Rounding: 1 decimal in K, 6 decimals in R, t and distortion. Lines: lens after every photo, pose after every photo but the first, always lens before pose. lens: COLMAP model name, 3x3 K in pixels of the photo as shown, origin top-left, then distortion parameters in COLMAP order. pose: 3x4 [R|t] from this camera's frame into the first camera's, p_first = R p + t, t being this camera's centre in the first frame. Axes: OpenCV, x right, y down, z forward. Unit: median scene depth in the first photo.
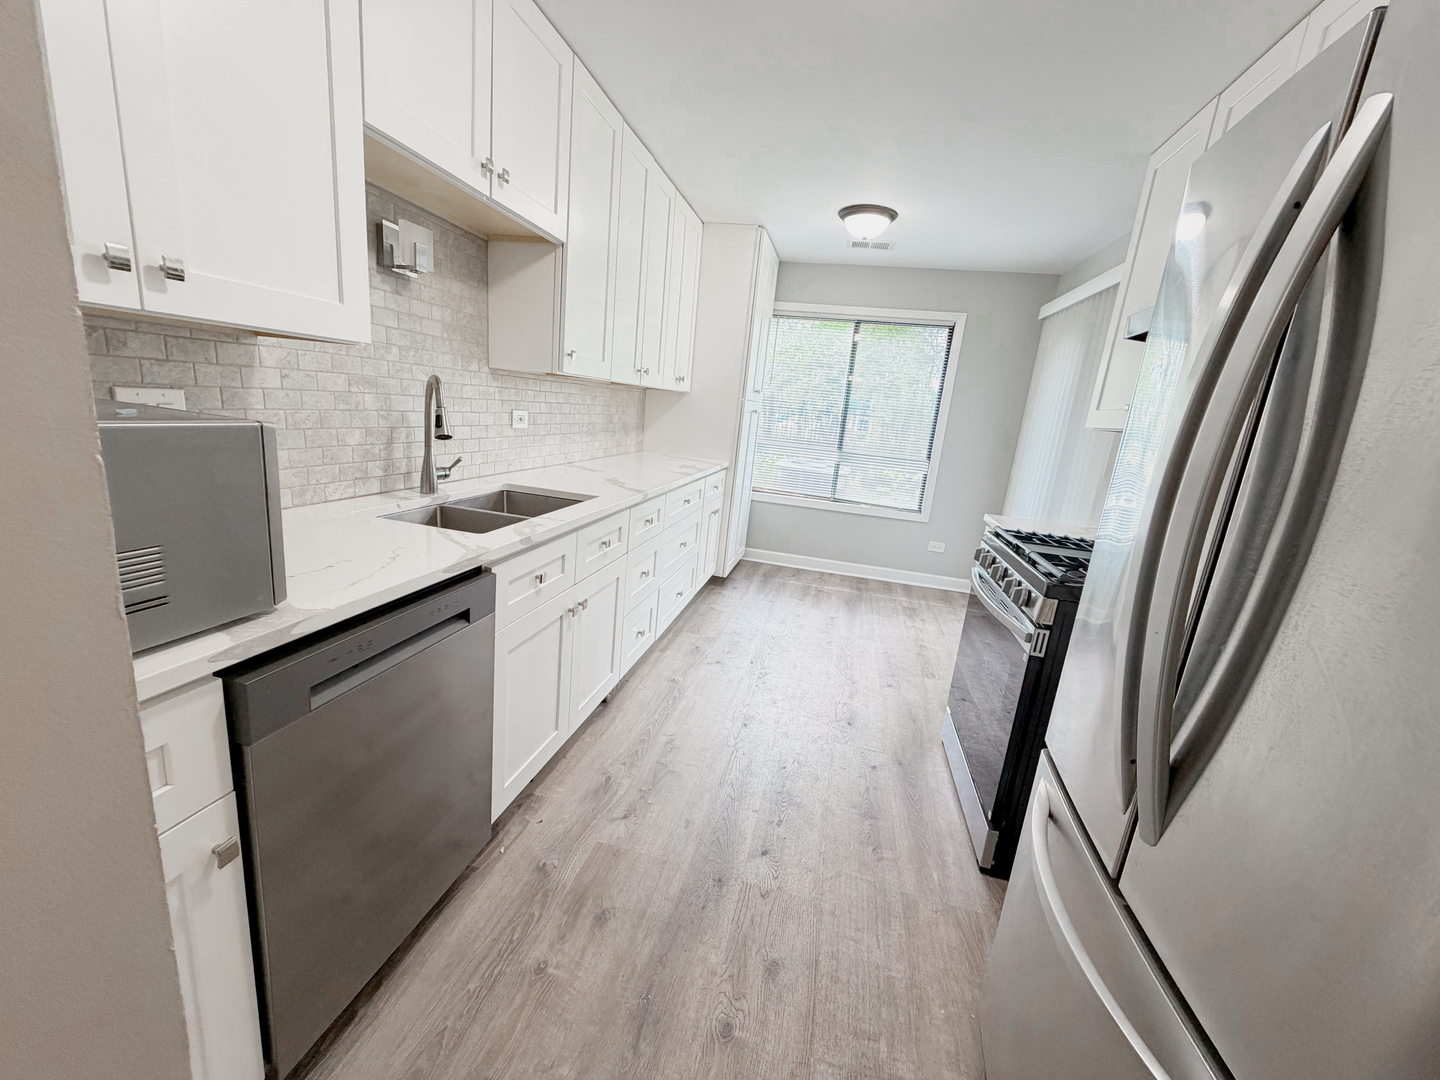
lens RADIAL K [[573.2, 0, 714.4], [0, 573.2, 535.3], [0, 0, 1]] dist [0.000147, -0.000220]
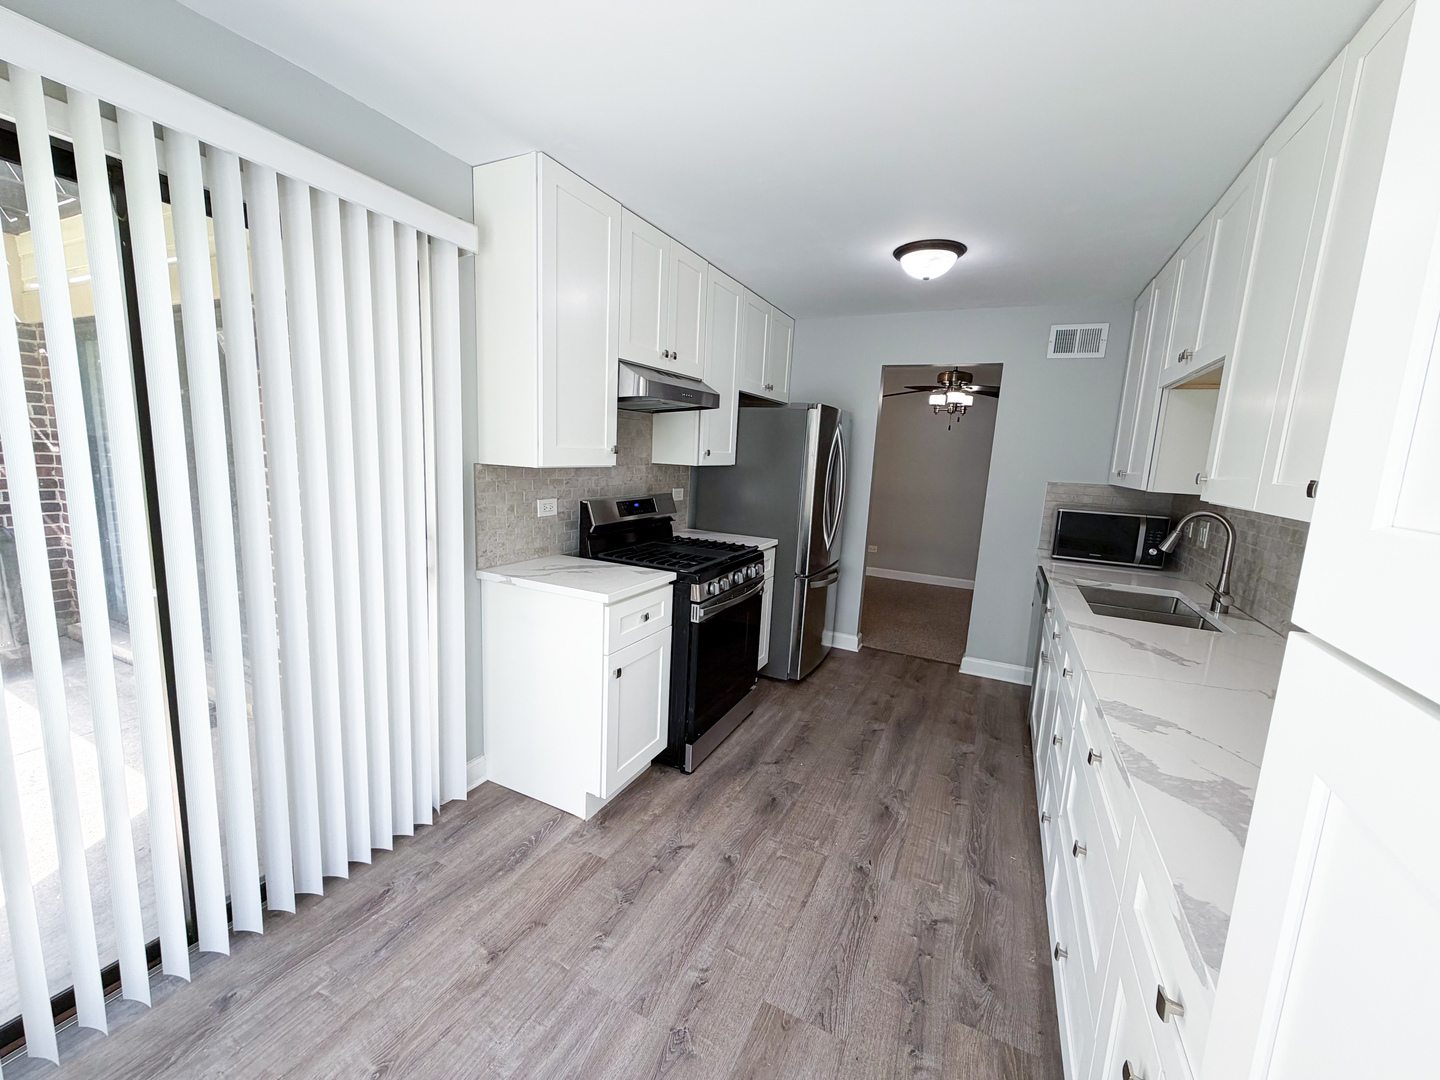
lens RADIAL K [[573.2, 0, 715.3], [0, 573.2, 540.4], [0, 0, 1]] dist [0.000147, -0.000220]
pose [[-0.962437, -0.180491, 0.202825, 0.274767], [-0.090199, 0.917165, 0.388165, -0.560935], [-0.256085, 0.355290, -0.898994, 2.236229]]
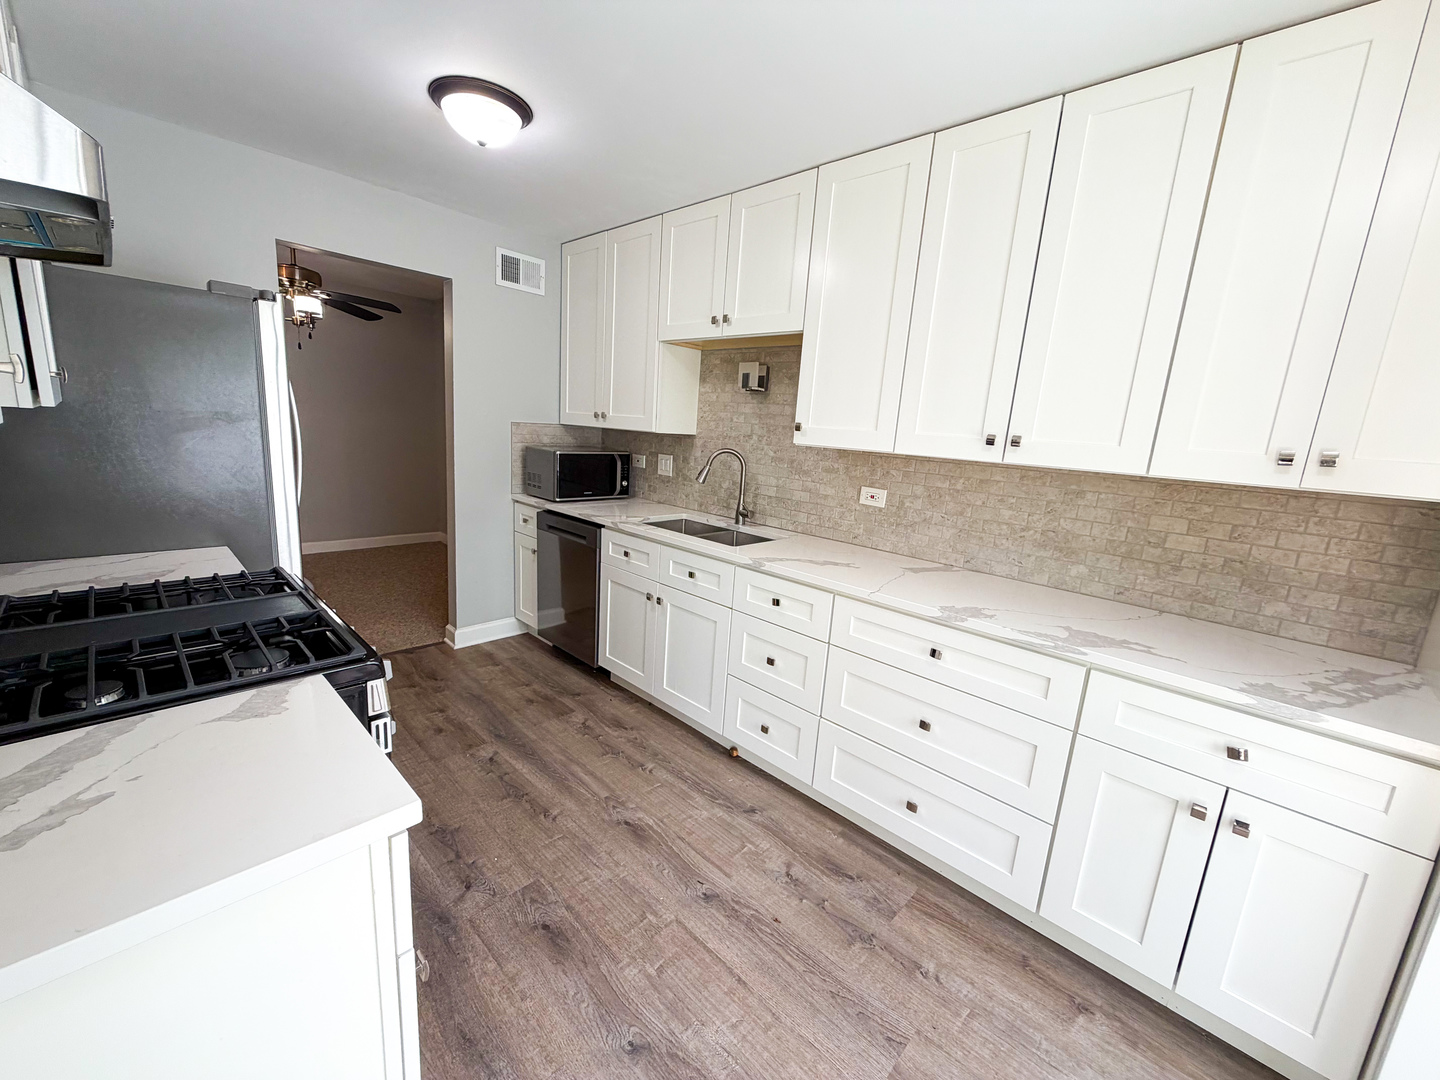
lens RADIAL K [[573.2, 0, 713.7], [0, 573.2, 539.2], [0, 0, 1]] dist [0.000147, -0.000220]
pose [[-0.500624, 0.035419, -0.864940, 0.876786], [-0.307608, 0.926675, 0.215989, -0.346816], [0.809168, 0.374191, -0.453020, 1.647728]]
